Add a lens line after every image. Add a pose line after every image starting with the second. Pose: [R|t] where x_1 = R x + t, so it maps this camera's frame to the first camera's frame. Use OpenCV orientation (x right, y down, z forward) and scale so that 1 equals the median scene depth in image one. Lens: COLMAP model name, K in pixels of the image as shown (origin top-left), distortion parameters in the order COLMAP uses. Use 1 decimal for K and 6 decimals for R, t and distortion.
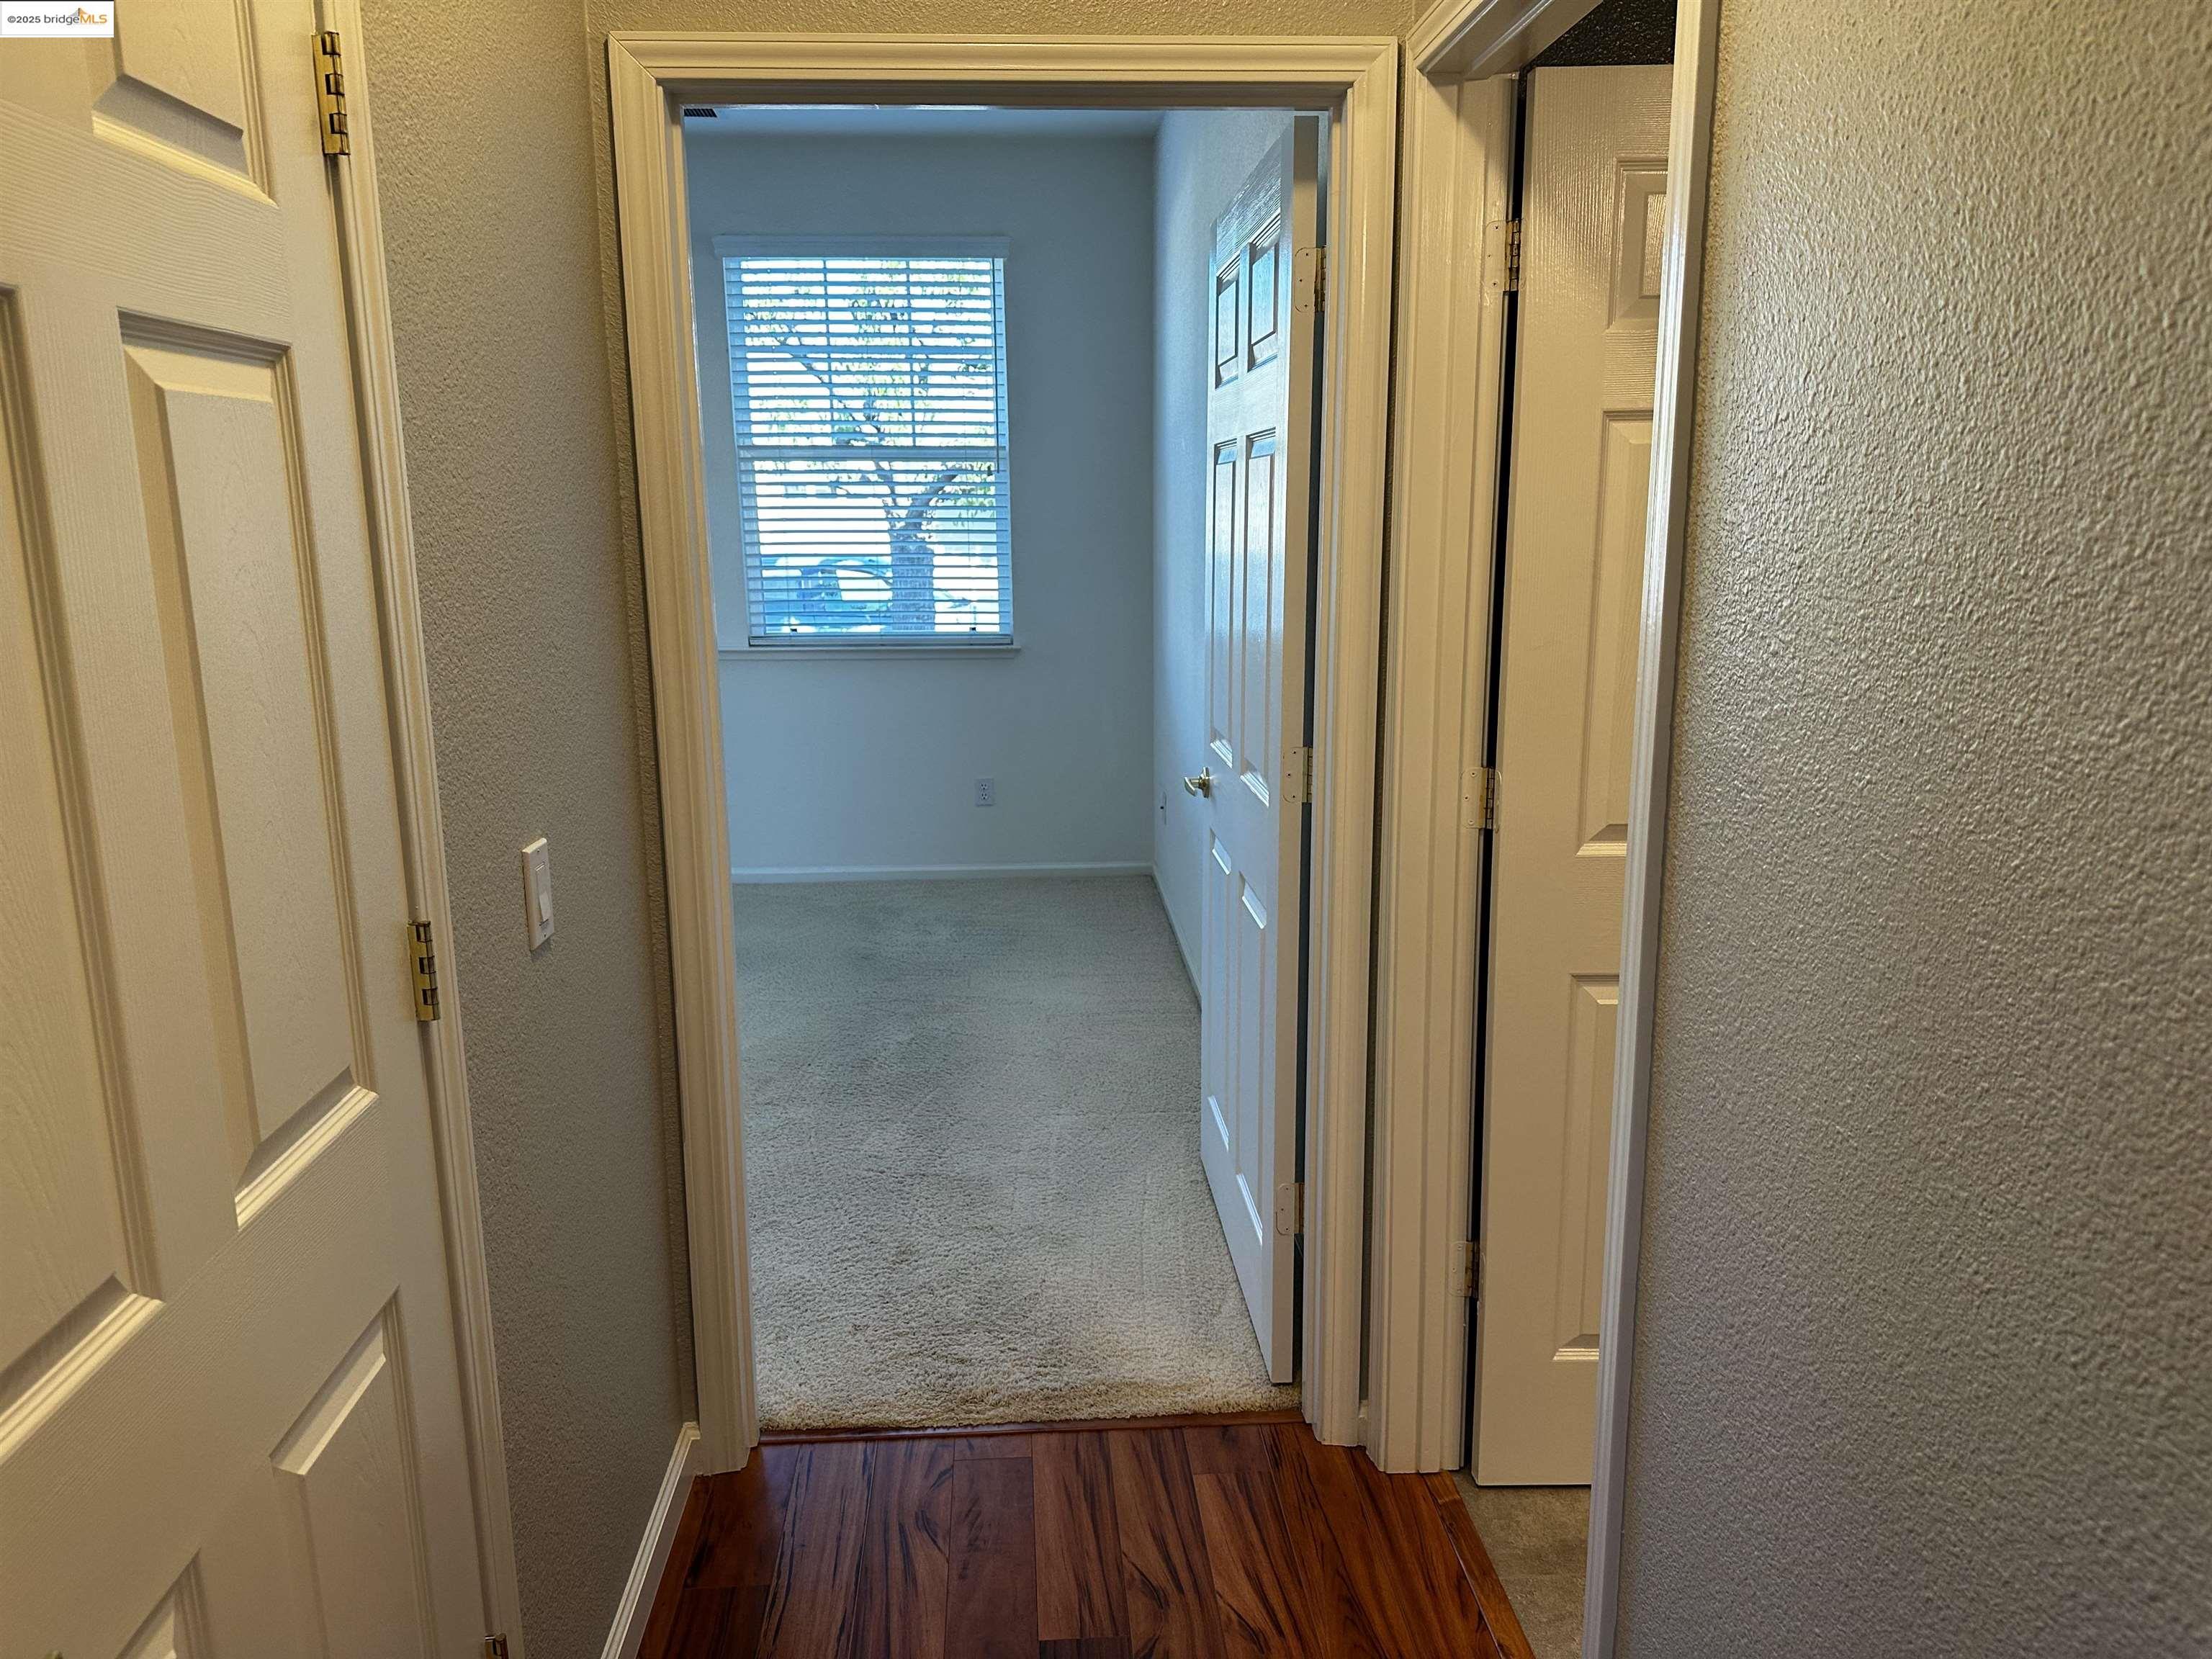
lens RADIAL K [[1569.9, 0, 1104.9], [0, 1569.9, 825.2], [0, 0, 1]] dist [0.000323, -0.000128]
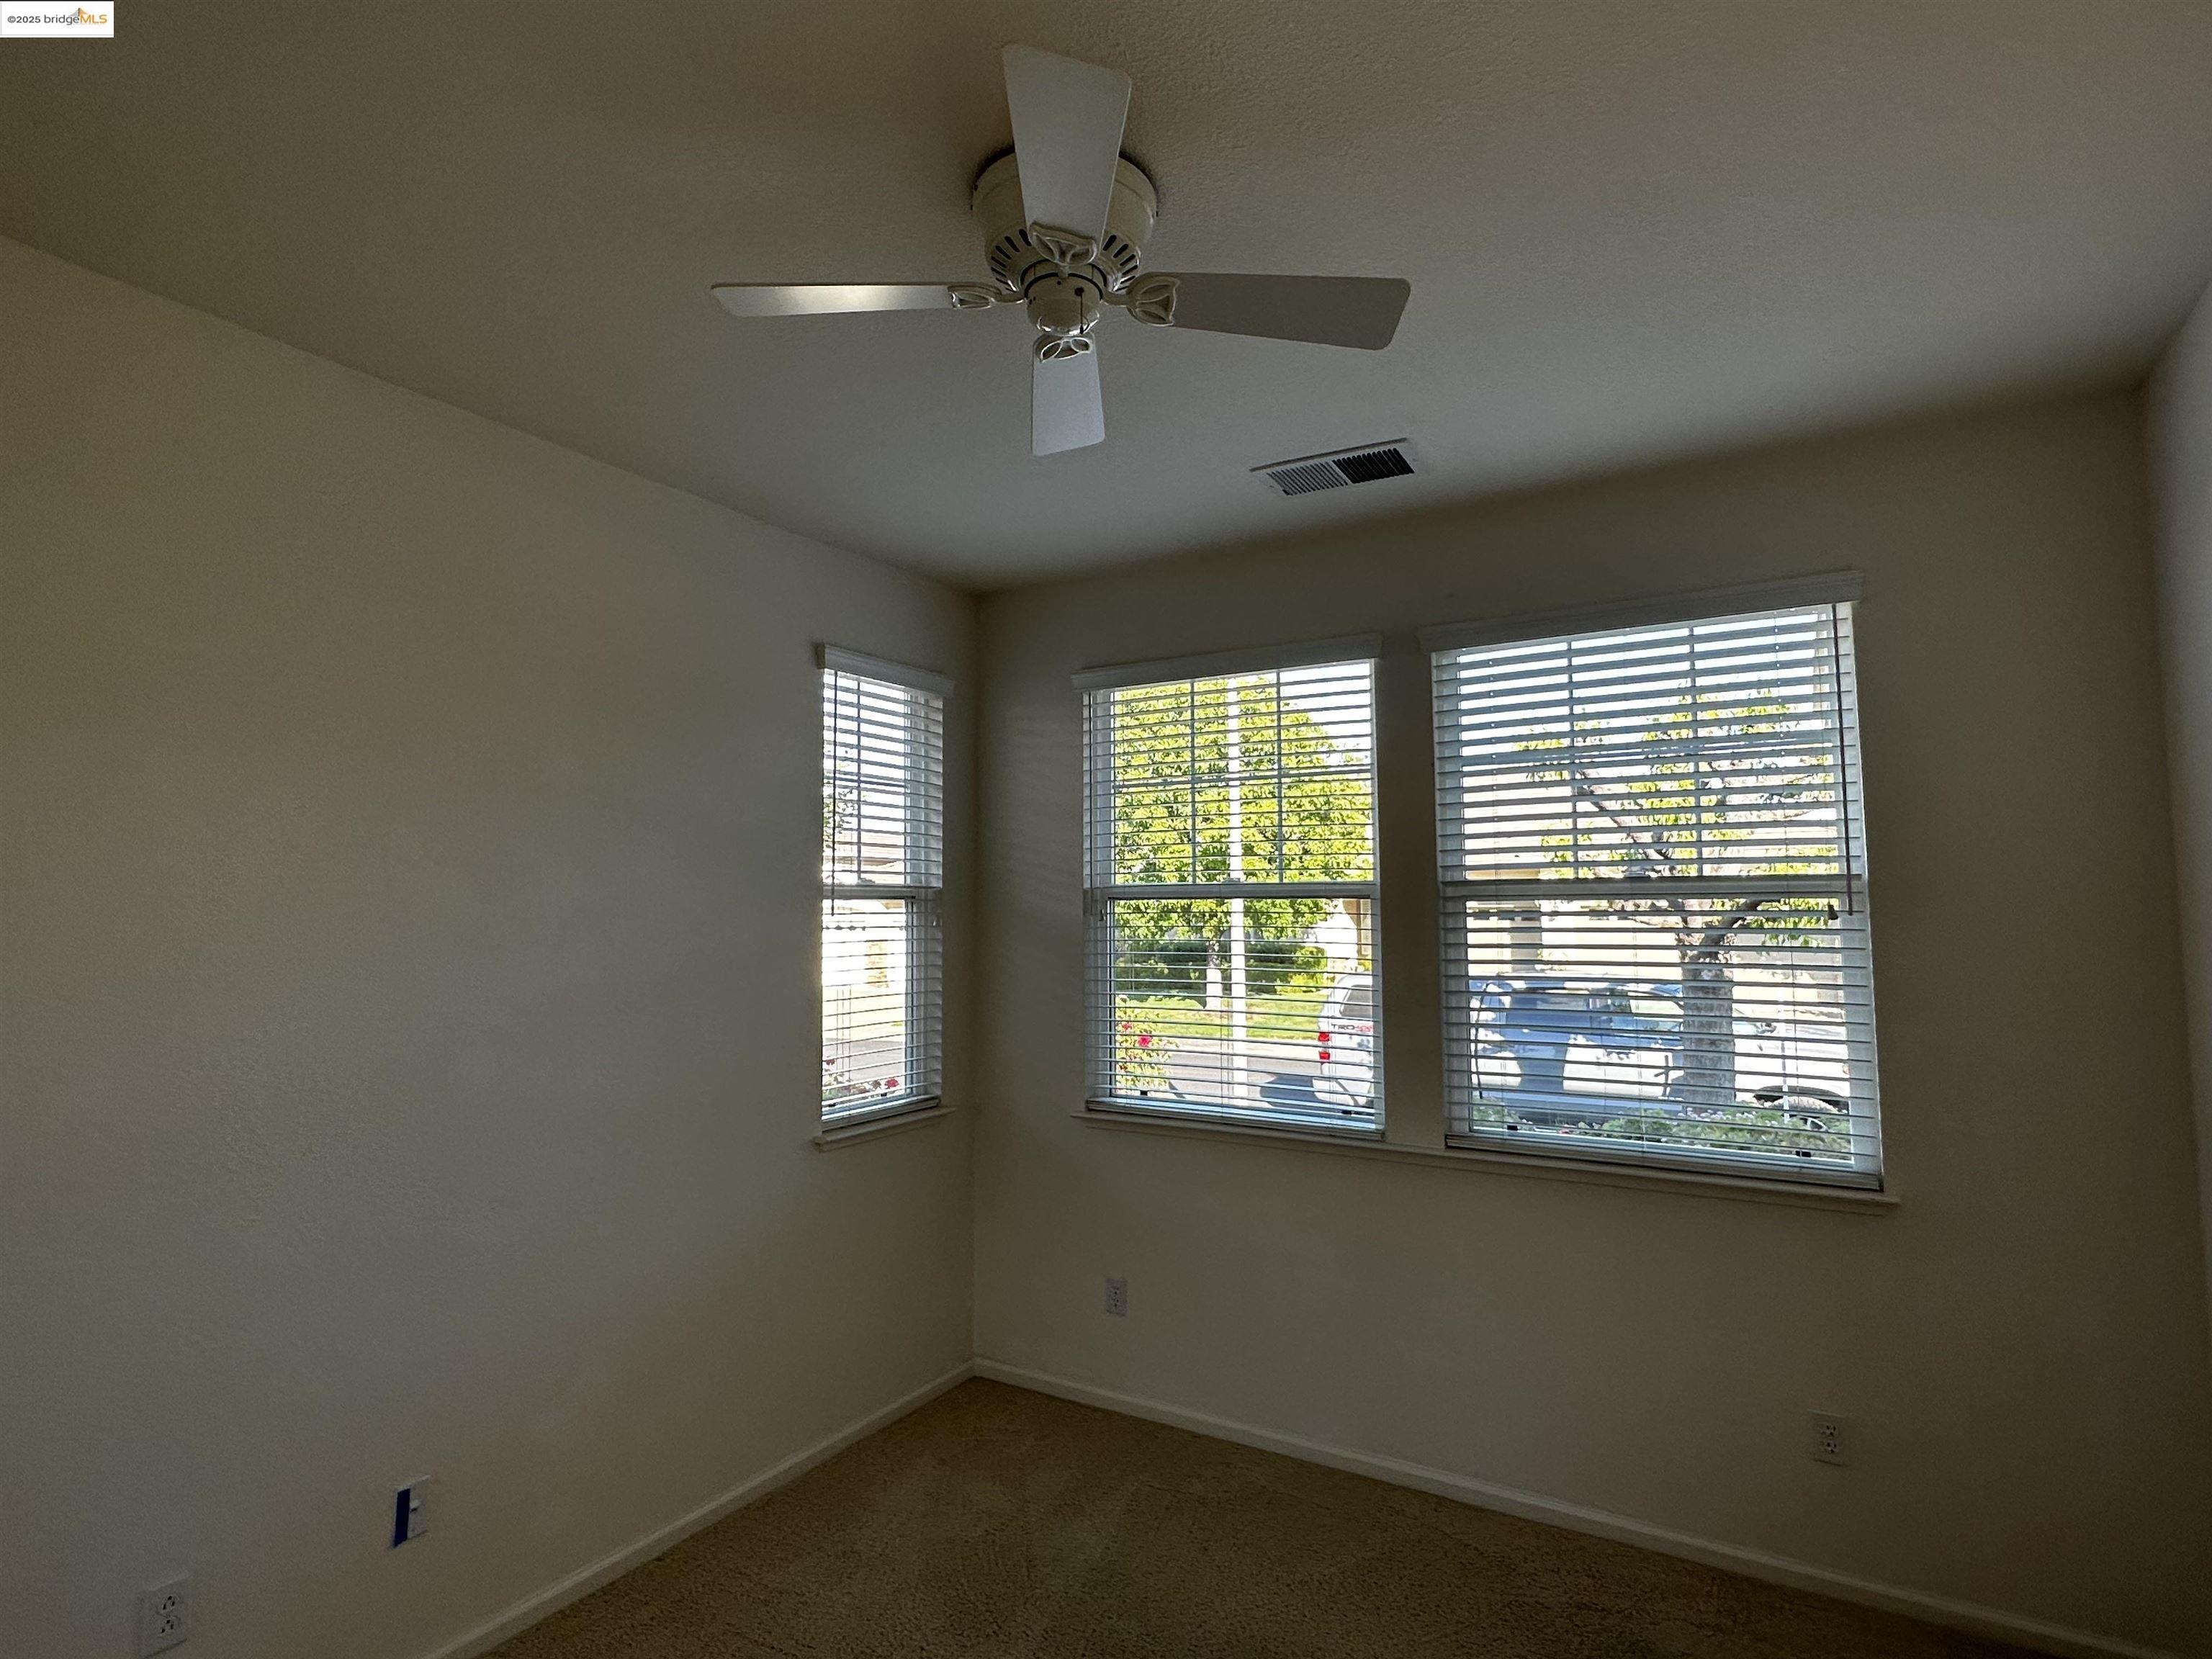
lens RADIAL K [[1161.5, 0, 1092.7], [0, 1161.5, 864.5], [0, 0, 1]] dist [0.003345, 0.000467]
pose [[0.820882, -0.027671, -0.570427, -0.049549], [-0.115296, 0.970229, -0.212983, -0.106861], [0.559339, 0.240602, 0.793253, 0.442361]]
